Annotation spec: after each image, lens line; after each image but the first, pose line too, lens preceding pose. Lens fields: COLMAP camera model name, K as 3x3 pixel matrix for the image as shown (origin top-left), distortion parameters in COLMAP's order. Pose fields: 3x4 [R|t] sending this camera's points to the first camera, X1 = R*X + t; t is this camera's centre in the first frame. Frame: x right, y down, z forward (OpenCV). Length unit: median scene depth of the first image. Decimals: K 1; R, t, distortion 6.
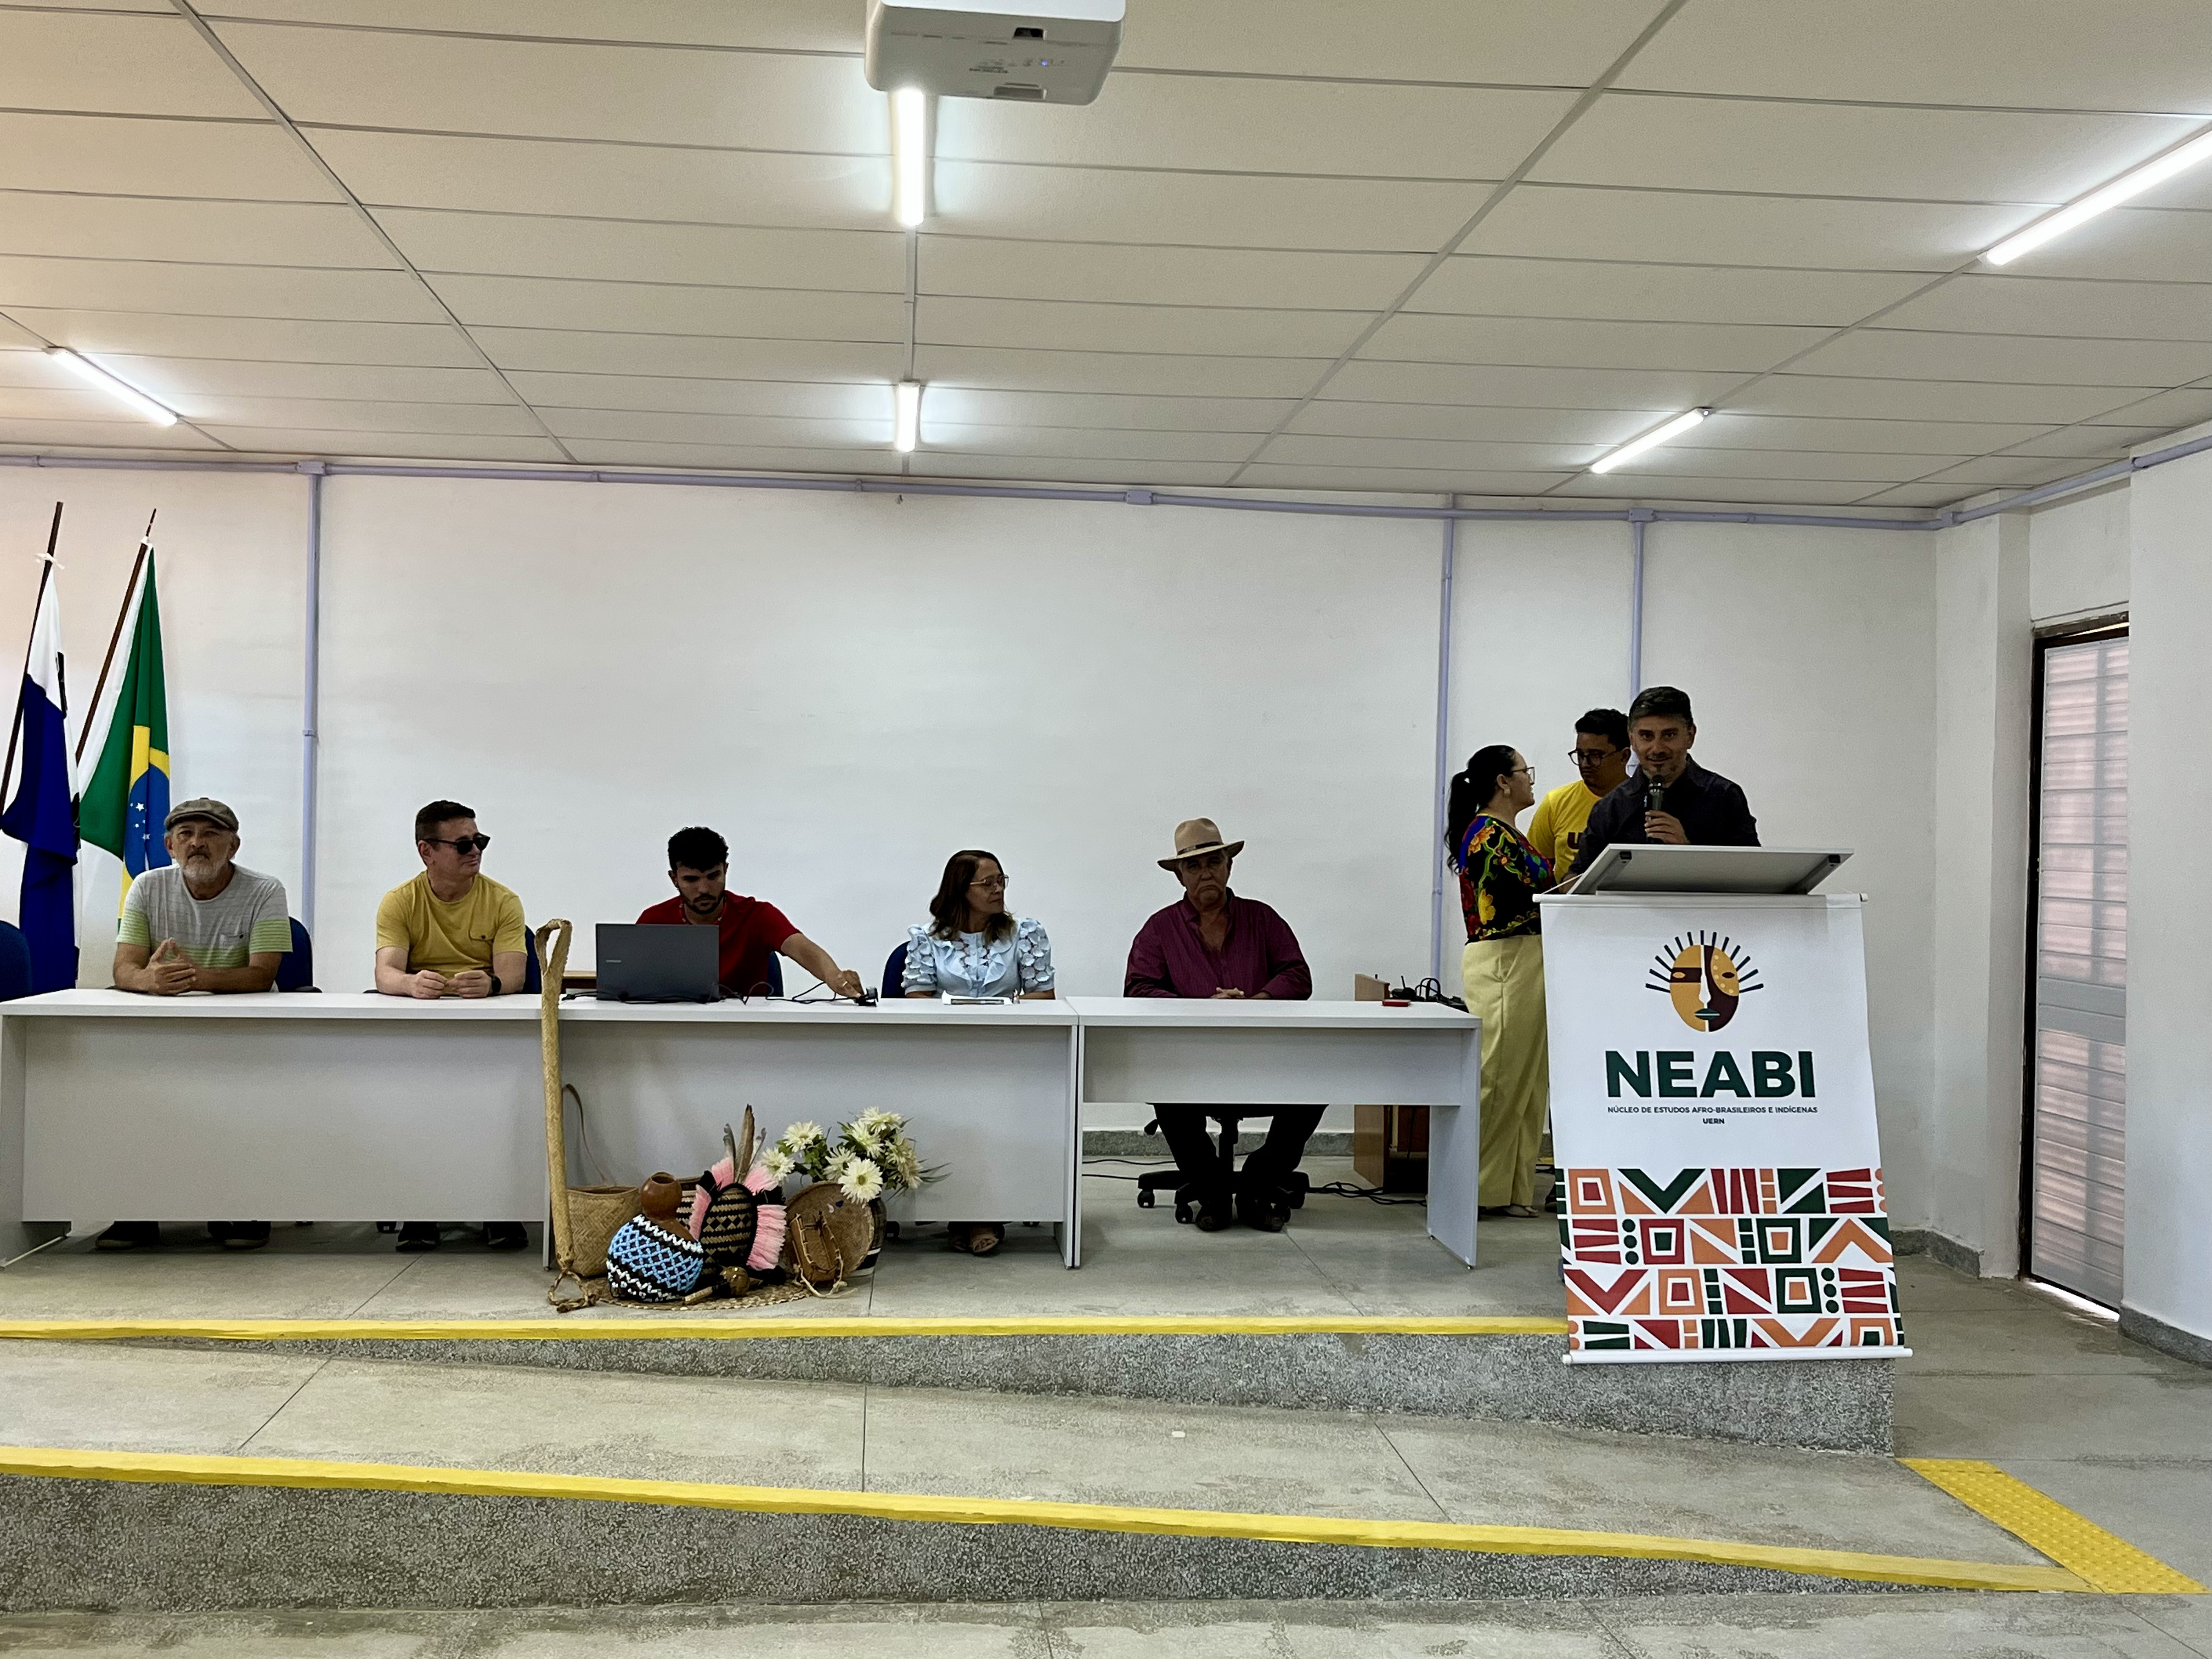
lens RADIAL K [[2371.9, 0, 1122.6], [0, 2371.9, 824.4], [0, 0, 1]] dist [0.027560, 0.000000]
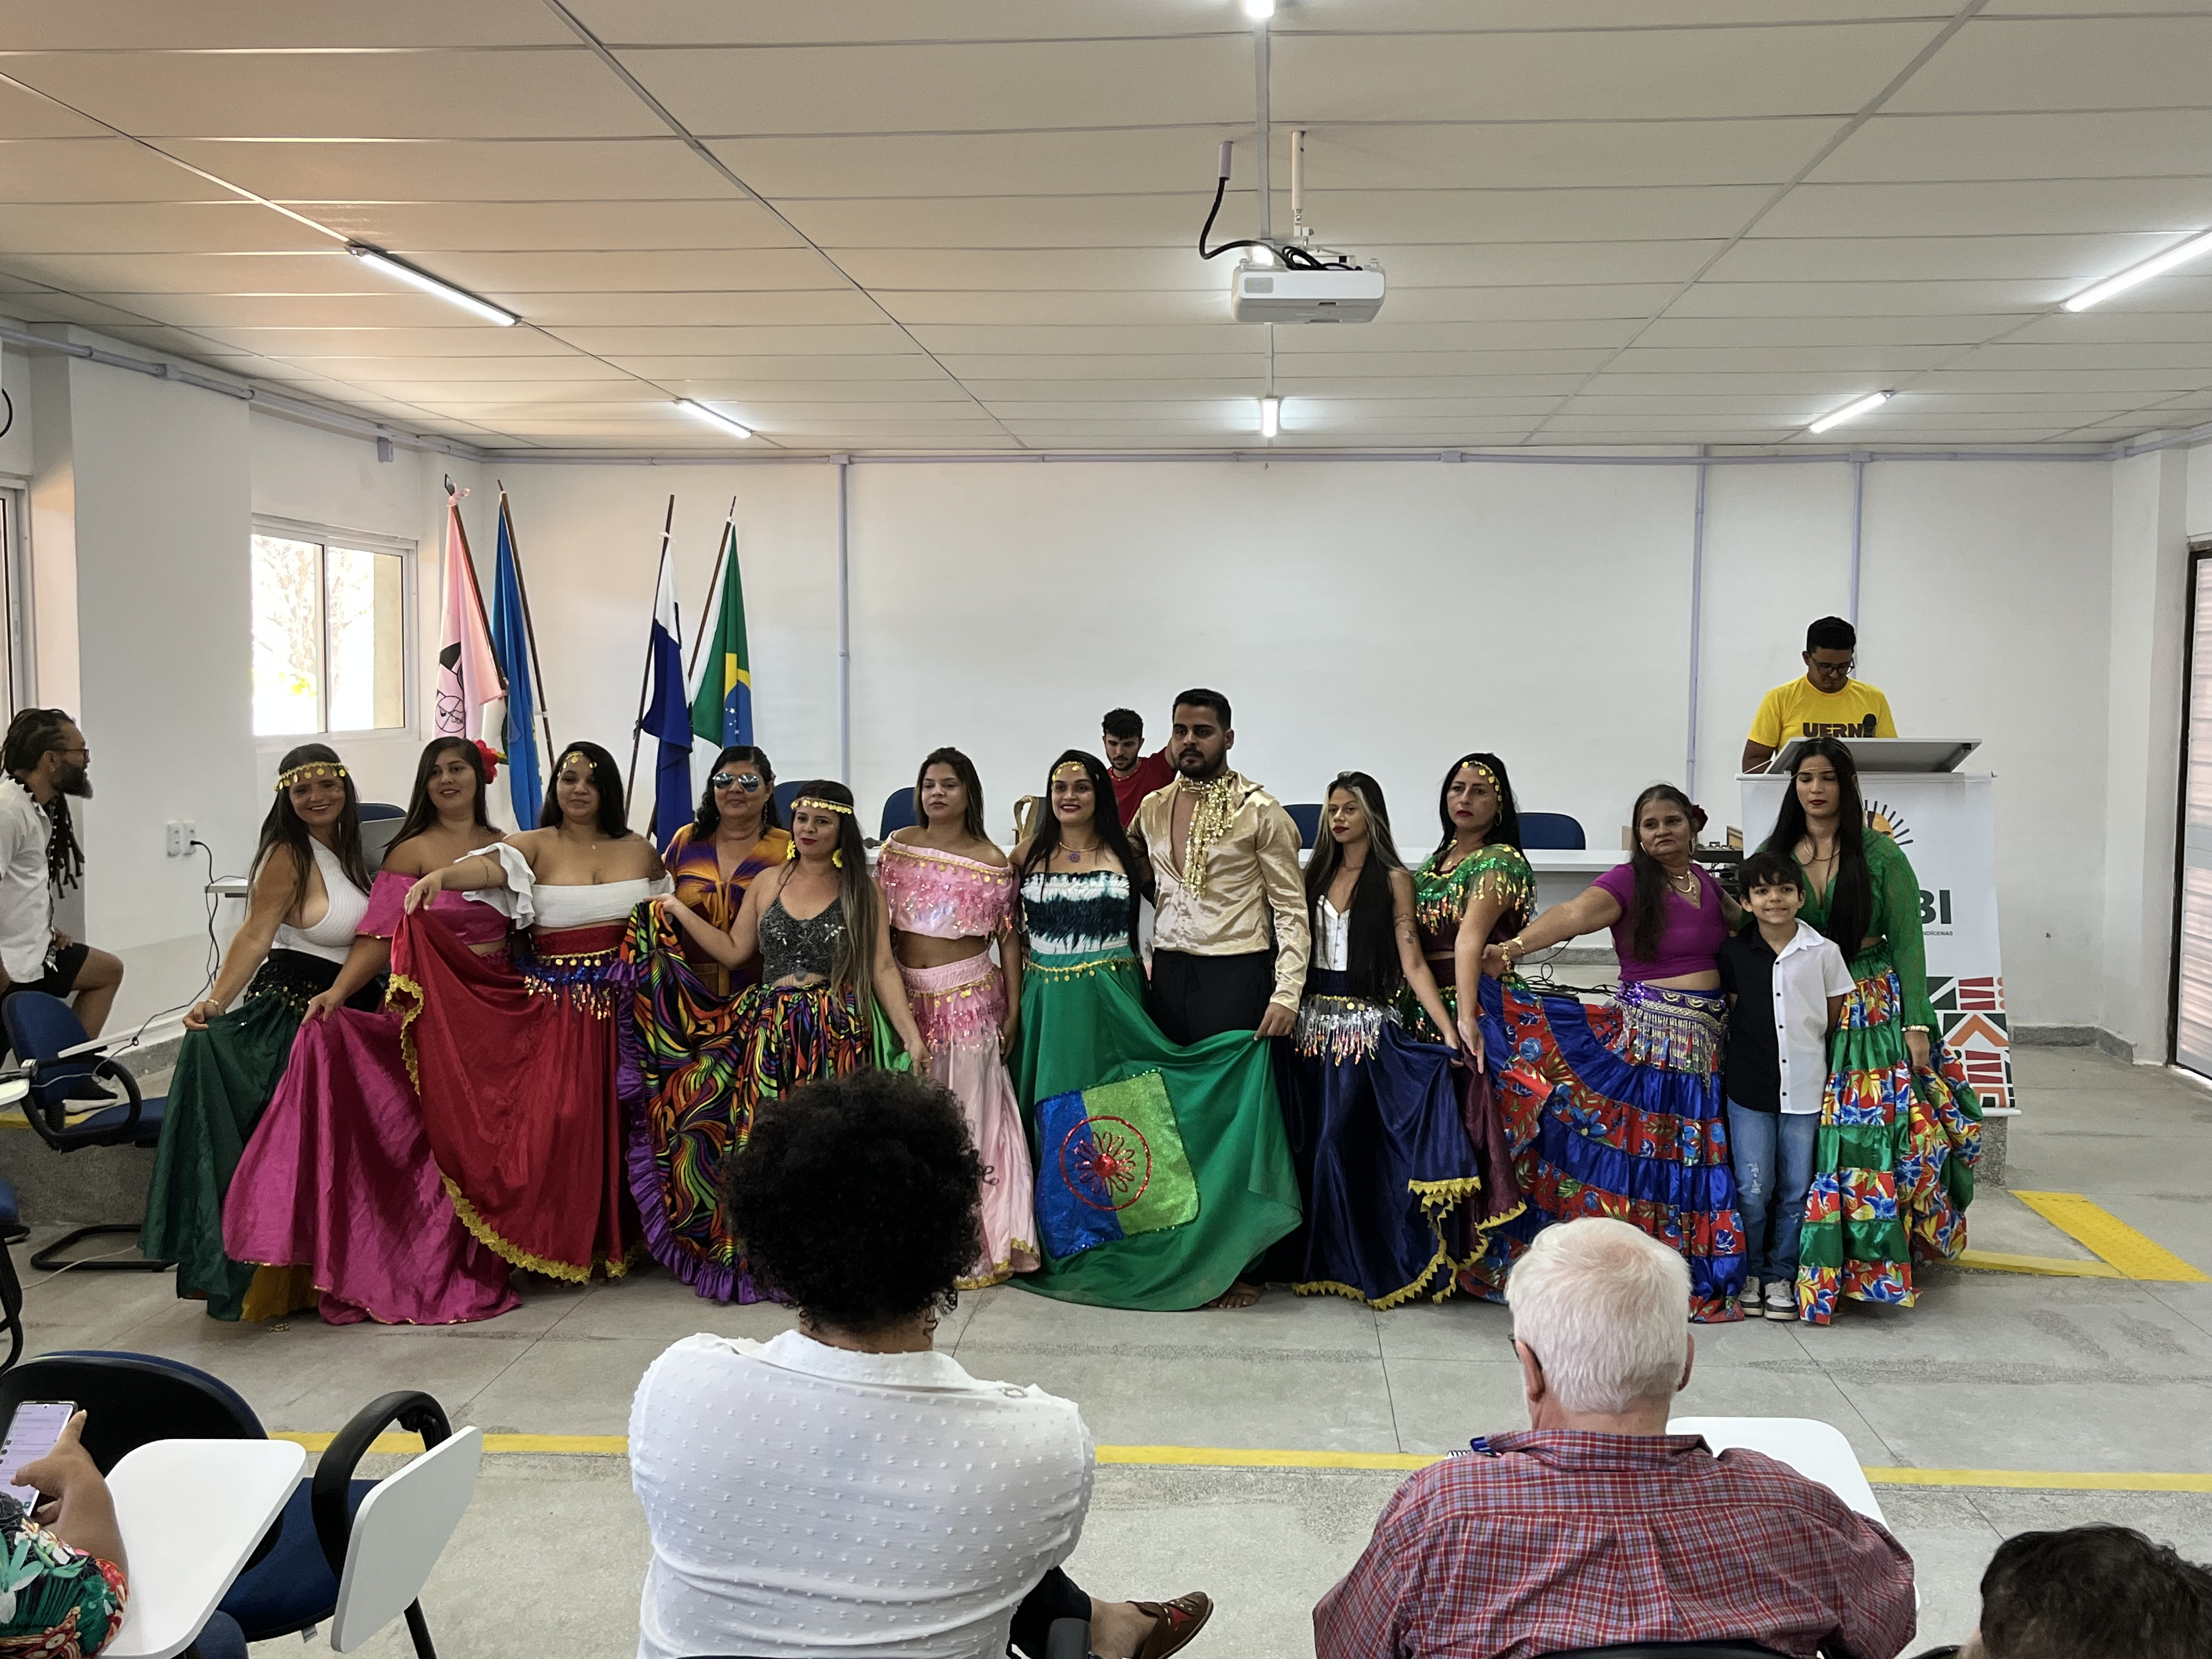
lens RADIAL K [[2080.7, 0, 1130.9], [0, 2080.7, 802.9], [0, 0, 1]] dist [0.020544, 0.000000]
pose [[0.986355, -0.004640, -0.164568, 0.028963], [0.015031, 0.997966, 0.061953, -0.032545], [0.163945, -0.063581, 0.984418, -0.224200]]
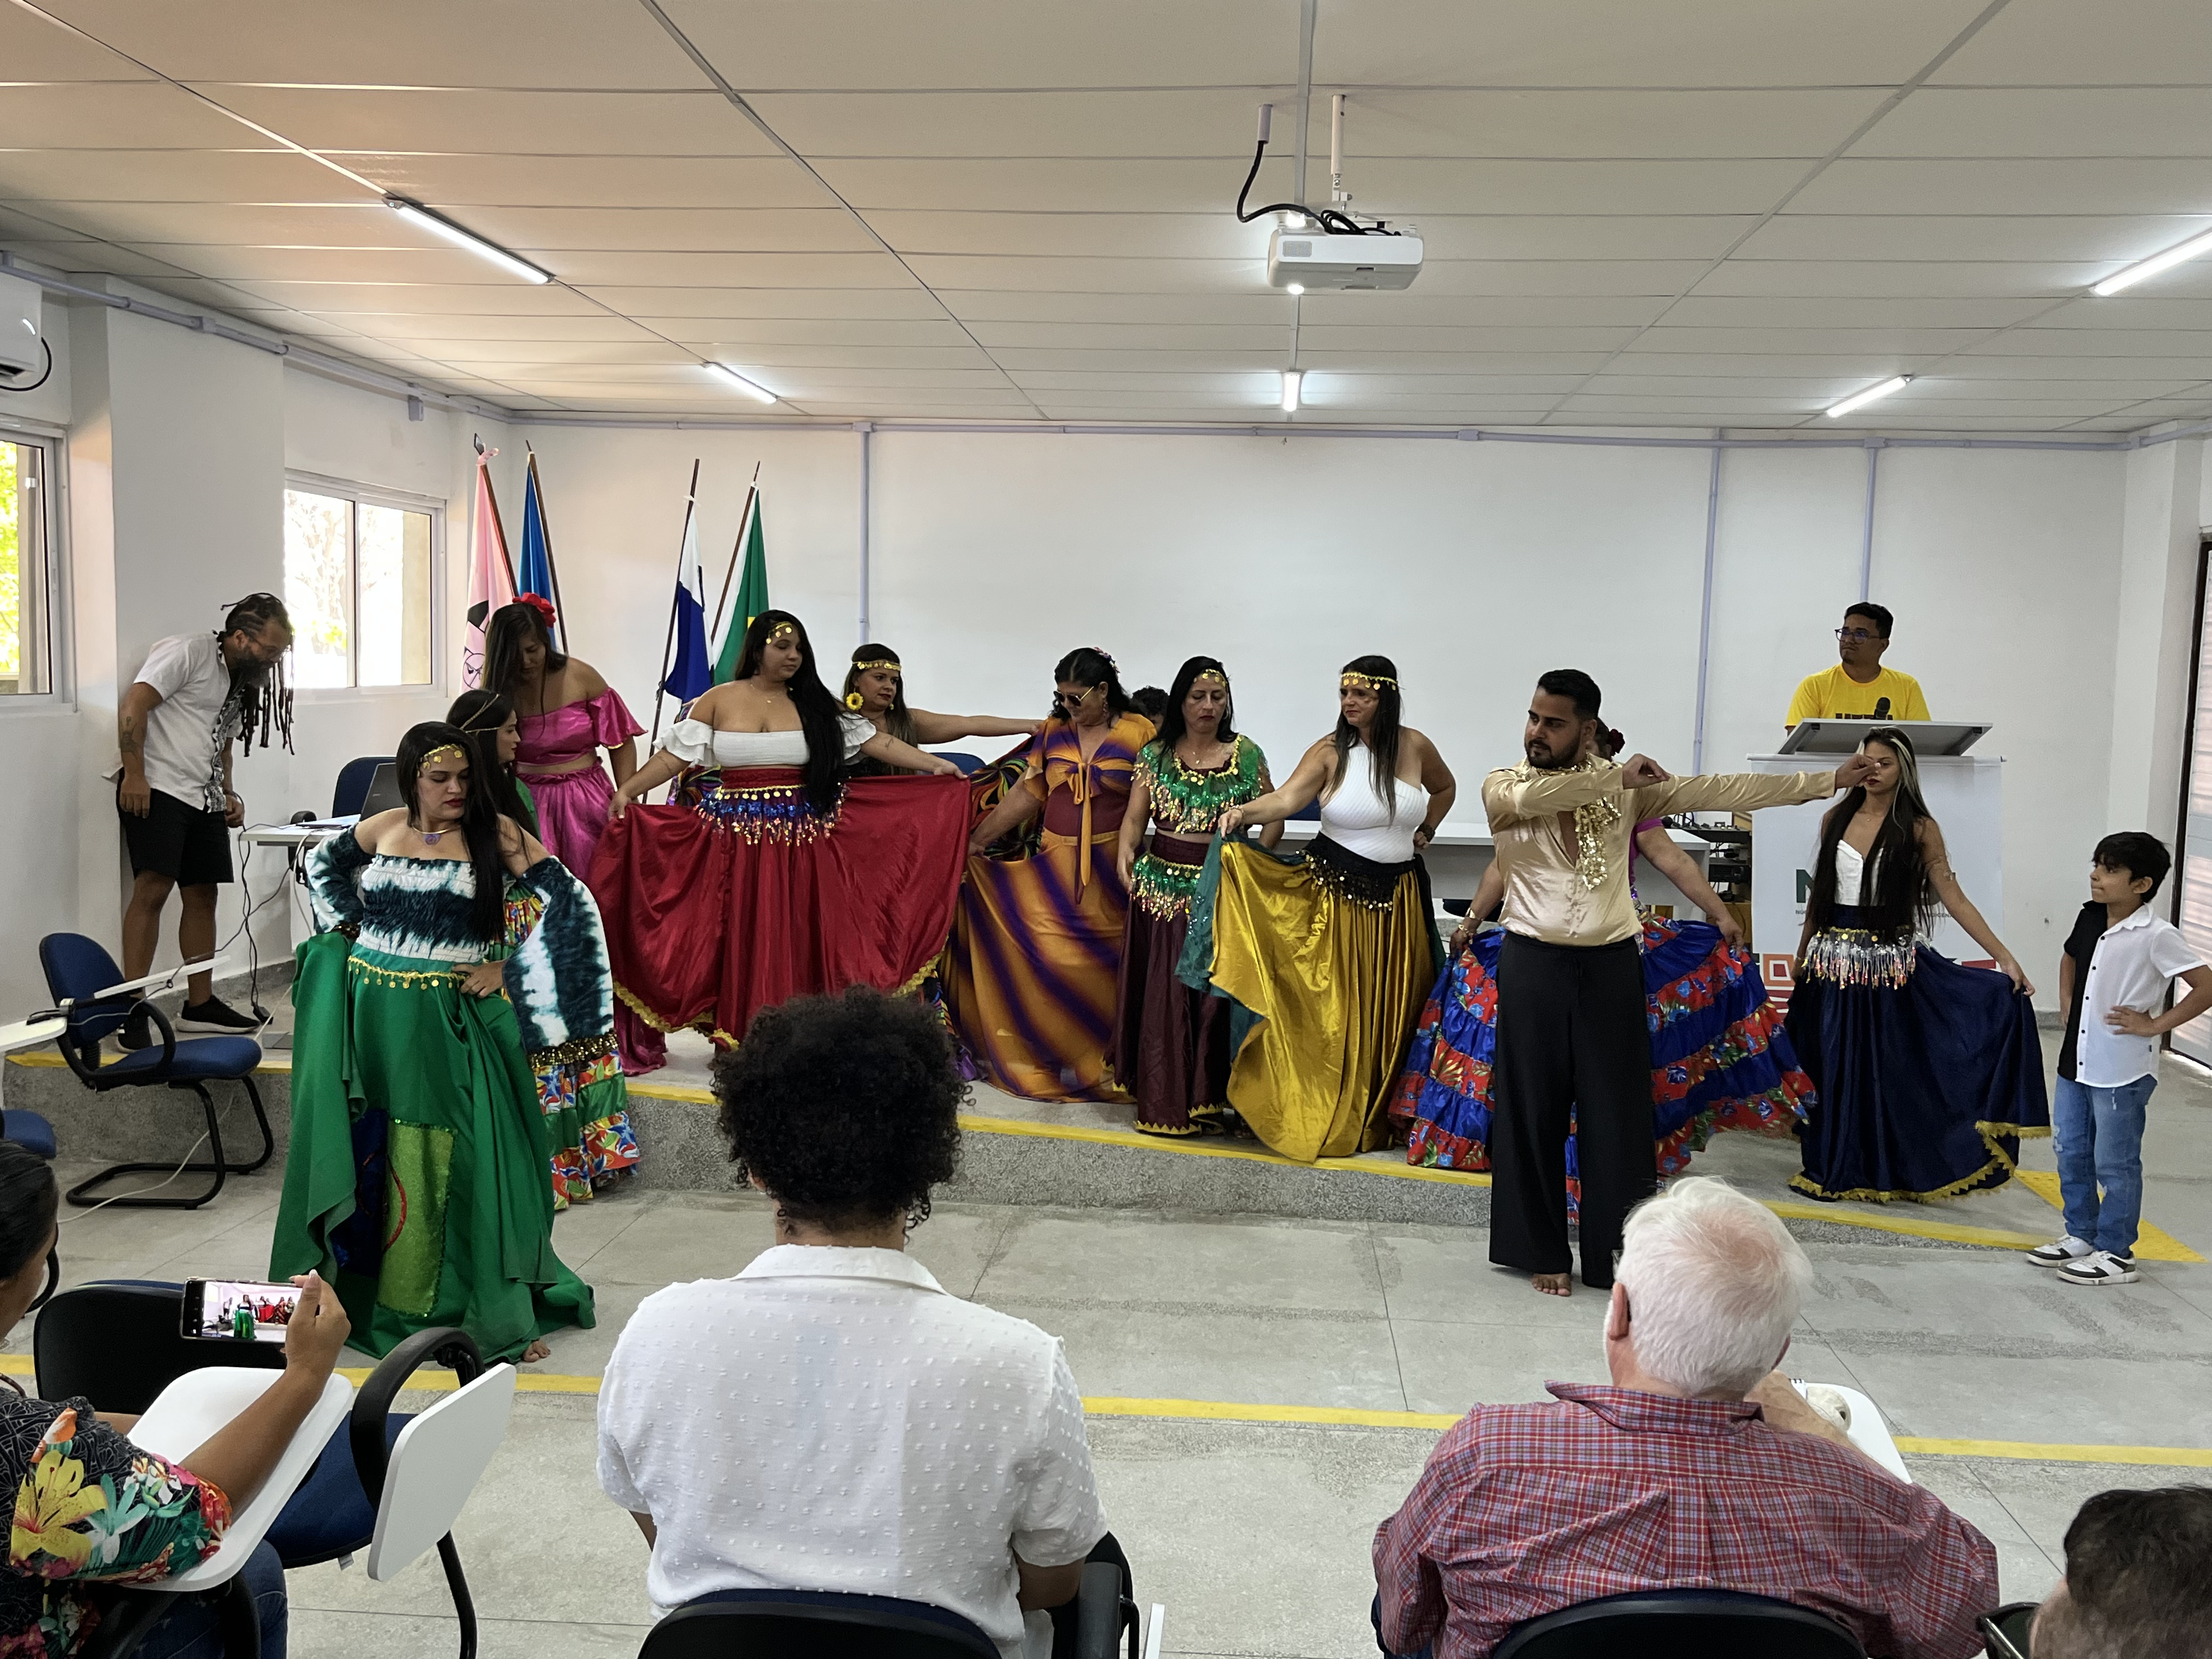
lens RADIAL K [[2033.6, 0, 1116.1], [0, 2033.6, 838.7], [0, 0, 1]] dist [0.020609, 0.000000]
pose [[0.984710, 0.020139, -0.173031, 0.020124], [-0.004094, 0.995696, 0.092592, -0.028689], [0.174151, -0.090468, 0.980554, -0.215660]]
